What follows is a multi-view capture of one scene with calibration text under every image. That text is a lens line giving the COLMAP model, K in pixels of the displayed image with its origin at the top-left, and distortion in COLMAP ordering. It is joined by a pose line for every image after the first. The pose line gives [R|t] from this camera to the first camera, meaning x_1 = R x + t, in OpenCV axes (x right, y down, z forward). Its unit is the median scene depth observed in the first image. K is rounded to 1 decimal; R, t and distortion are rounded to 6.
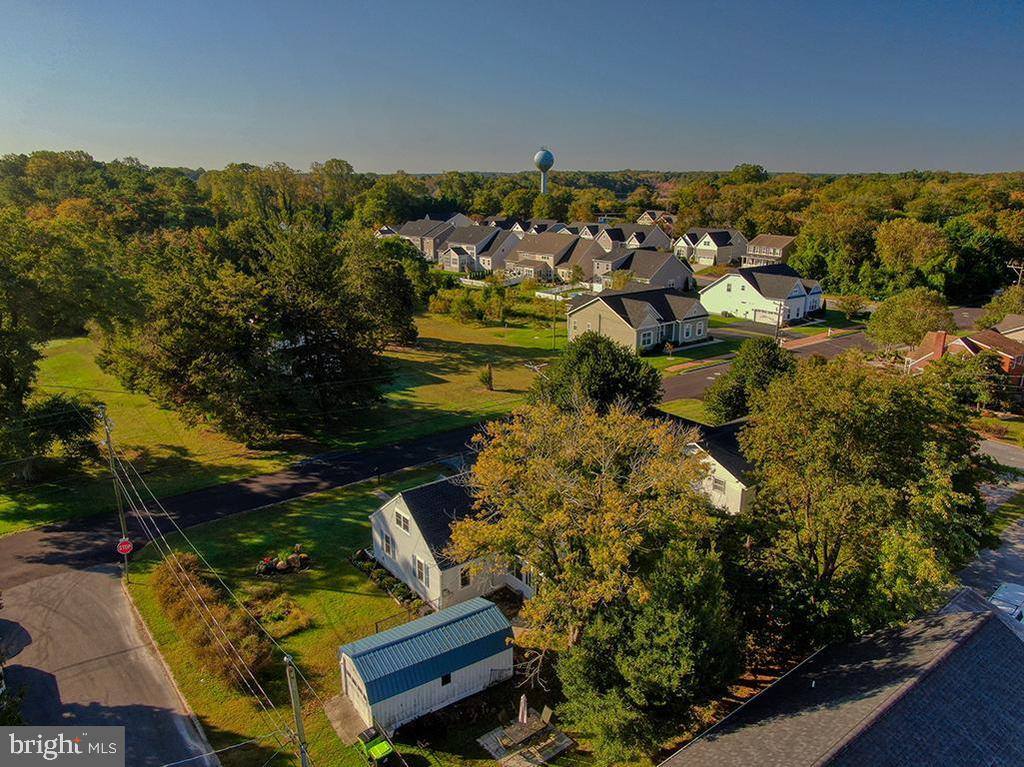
lens RADIAL K [[727.9, 0, 511.1], [0, 727.9, 380.9], [0, 0, 1]] dist [-0.004764, 0.003706]
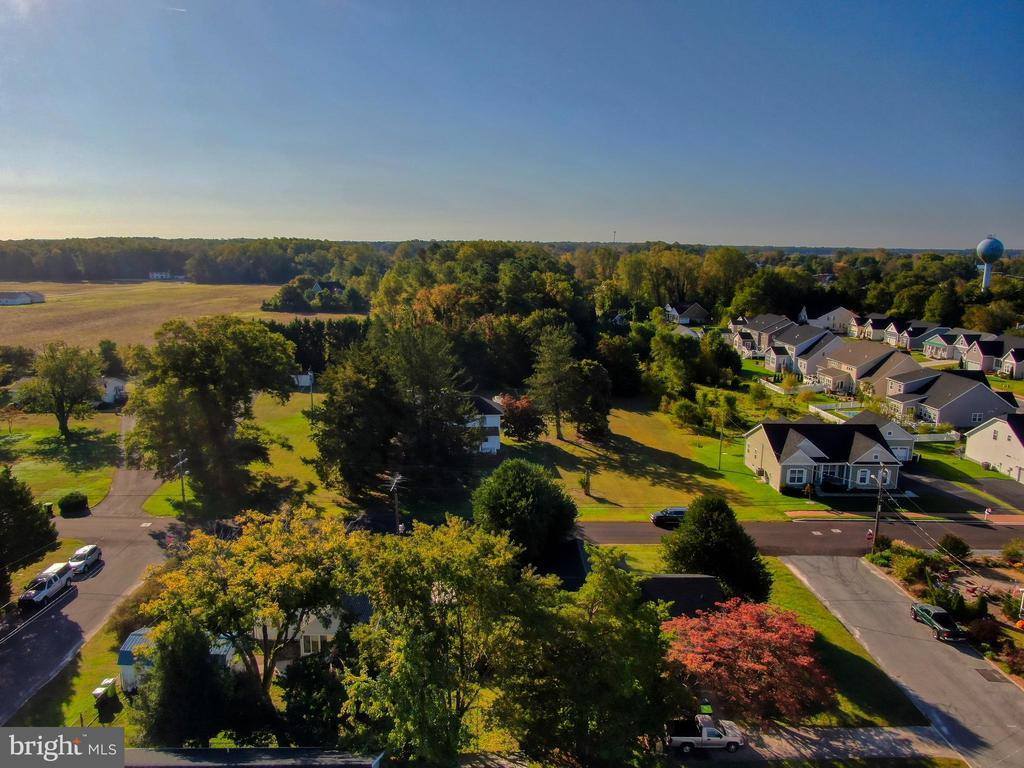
lens RADIAL K [[727.9, 0, 511.1], [0, 727.9, 386.5], [0, 0, 1]] dist [-0.004764, 0.003706]
pose [[0.821763, 0.124767, -0.556003, 0.211368], [-0.174038, 0.984066, -0.036400, -0.040124], [0.542602, 0.126678, 0.830383, 0.008861]]
